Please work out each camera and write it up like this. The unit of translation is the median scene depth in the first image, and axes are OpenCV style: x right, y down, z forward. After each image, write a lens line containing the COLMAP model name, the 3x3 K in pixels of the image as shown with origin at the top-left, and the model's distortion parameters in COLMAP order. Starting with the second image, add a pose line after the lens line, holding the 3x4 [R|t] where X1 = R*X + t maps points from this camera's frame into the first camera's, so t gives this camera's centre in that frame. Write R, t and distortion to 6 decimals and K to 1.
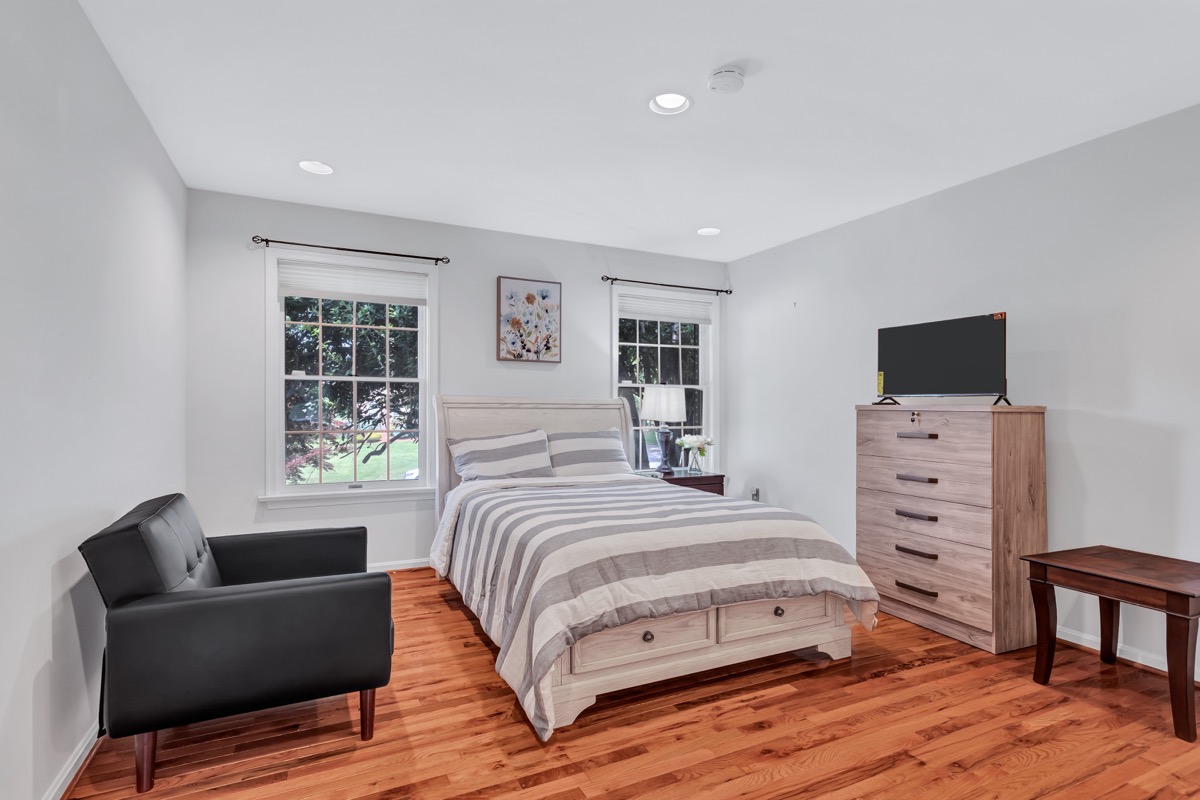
lens RADIAL K [[584.5, 0, 600.0], [0, 584.5, 400.0], [0, 0, 1]] dist [0.000787, 0.000657]
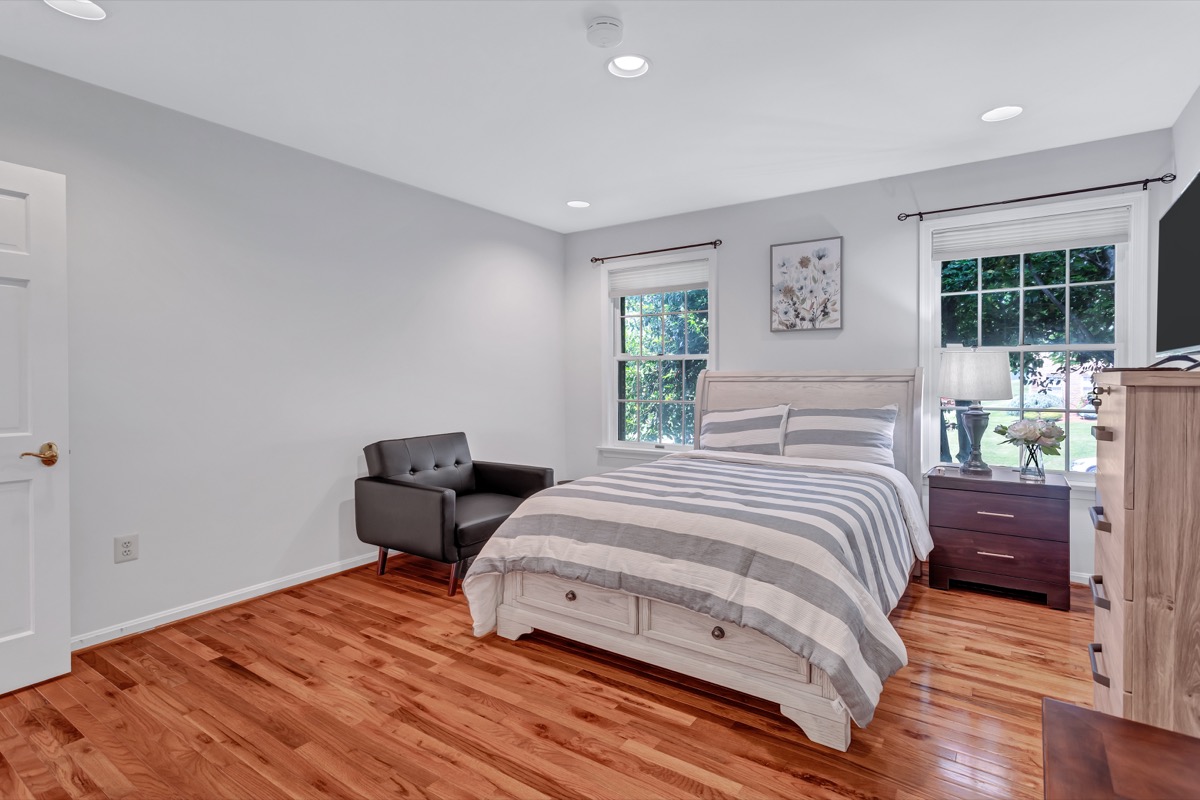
lens RADIAL K [[591.2, 0, 600.9], [0, 591.2, 382.9], [0, 0, 1]] dist [0.003377, 0.000731]
pose [[0.502700, -0.001757, -0.864459, 0.553968], [0.015390, 0.999858, 0.006918, 0.005098], [0.864324, -0.016782, 0.502656, 0.270903]]
